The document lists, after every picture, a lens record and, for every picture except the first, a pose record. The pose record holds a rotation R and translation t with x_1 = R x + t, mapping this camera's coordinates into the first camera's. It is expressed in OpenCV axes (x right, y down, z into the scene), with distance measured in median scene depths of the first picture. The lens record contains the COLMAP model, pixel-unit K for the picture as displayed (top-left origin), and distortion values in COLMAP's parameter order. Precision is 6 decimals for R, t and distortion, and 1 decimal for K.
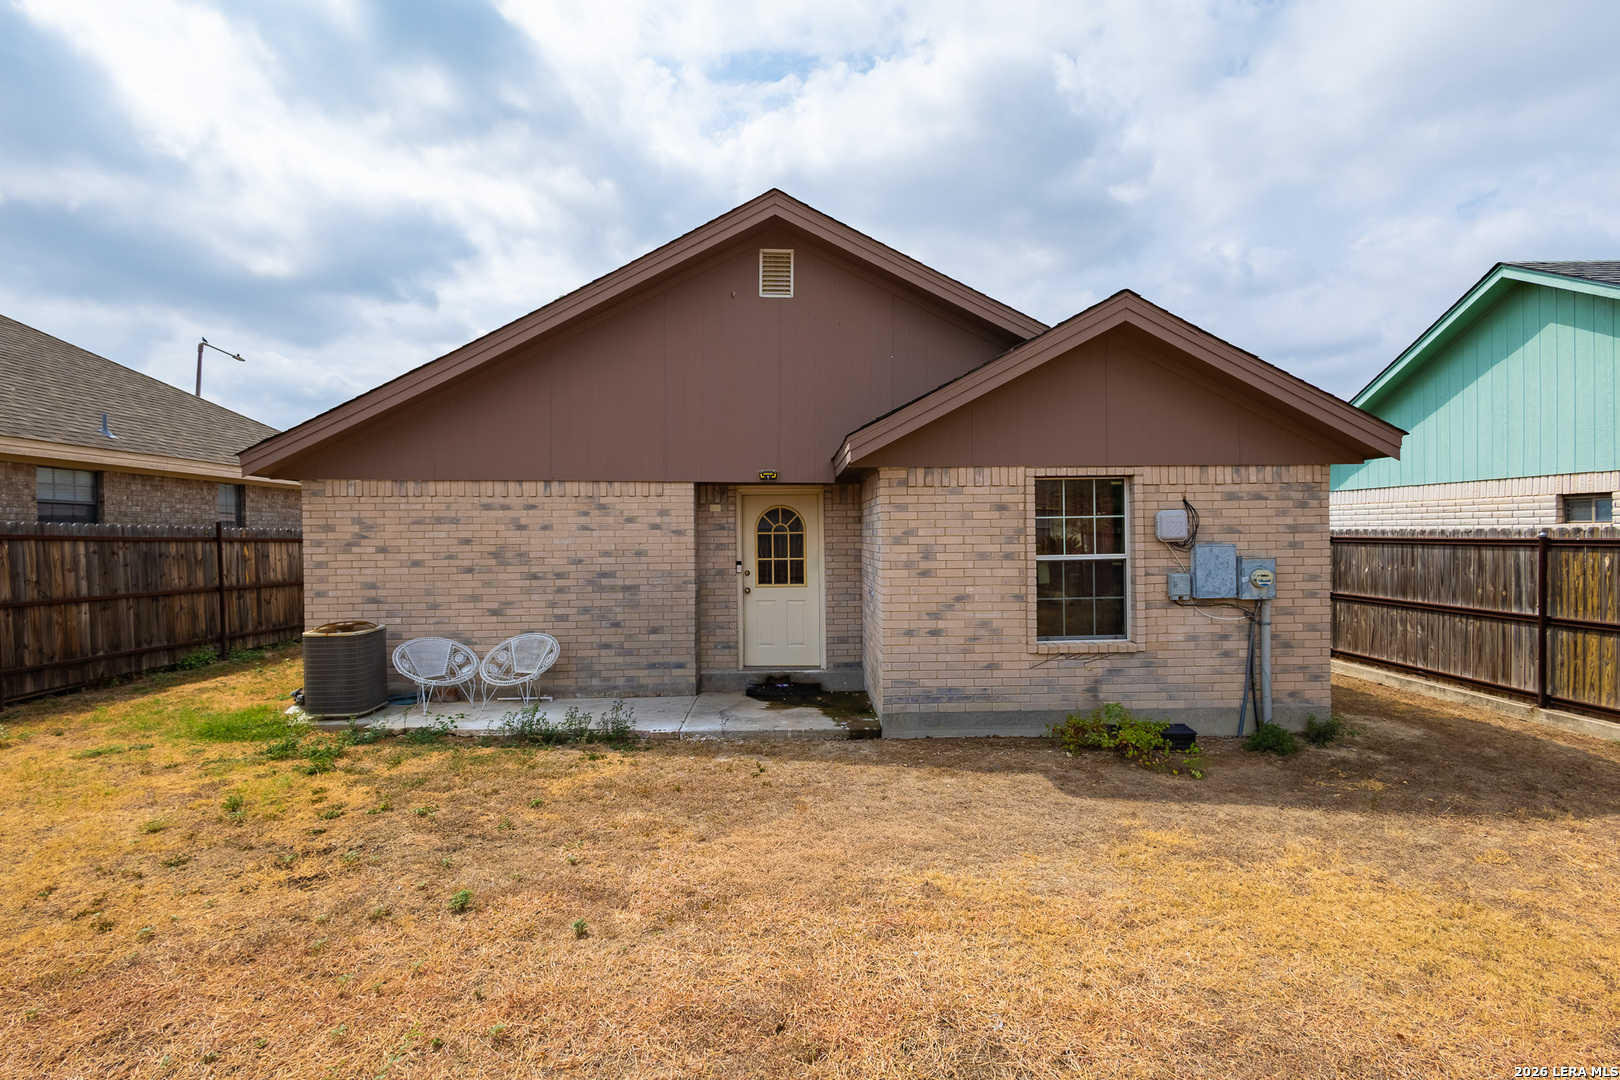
lens RADIAL K [[748.4, 0, 817.8], [0, 748.4, 539.7], [0, 0, 1]] dist [0.013348, -0.002538]
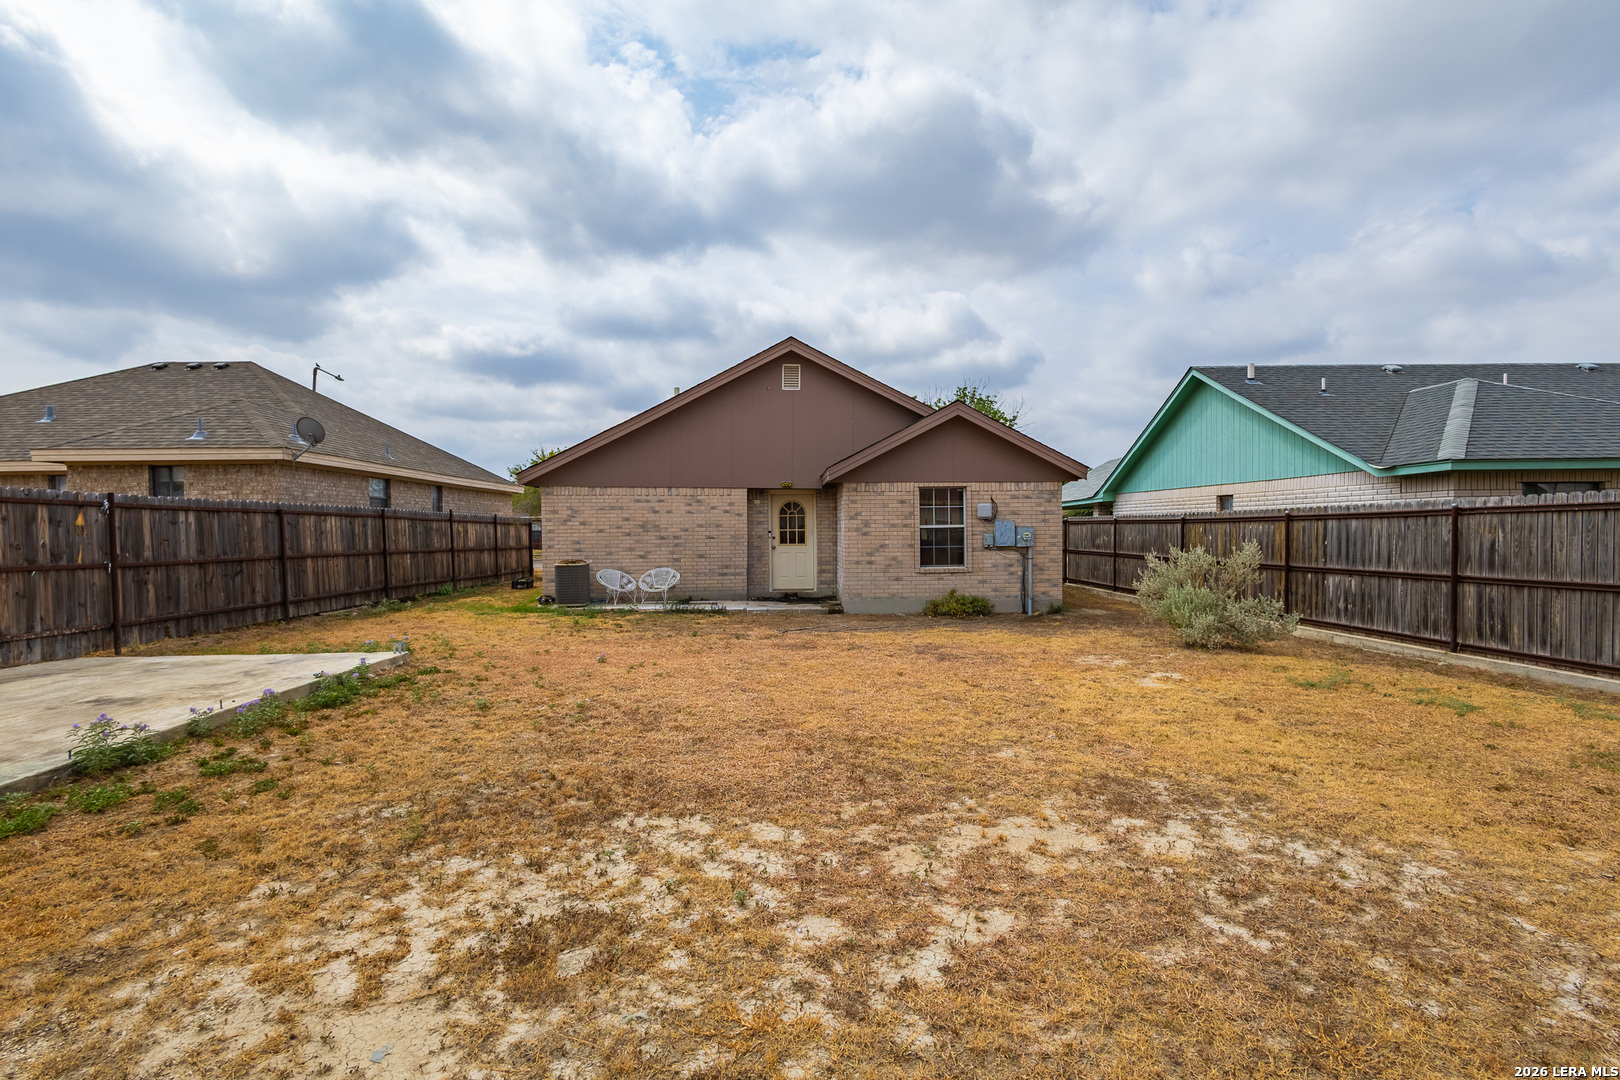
lens RADIAL K [[748.4, 0, 800.9], [0, 748.4, 541.1], [0, 0, 1]] dist [0.013348, -0.002538]
pose [[0.999926, 0.002849, -0.011852, -0.007734], [-0.002727, 0.999943, 0.010338, 0.036933], [0.011881, -0.010305, 0.999876, -0.887864]]
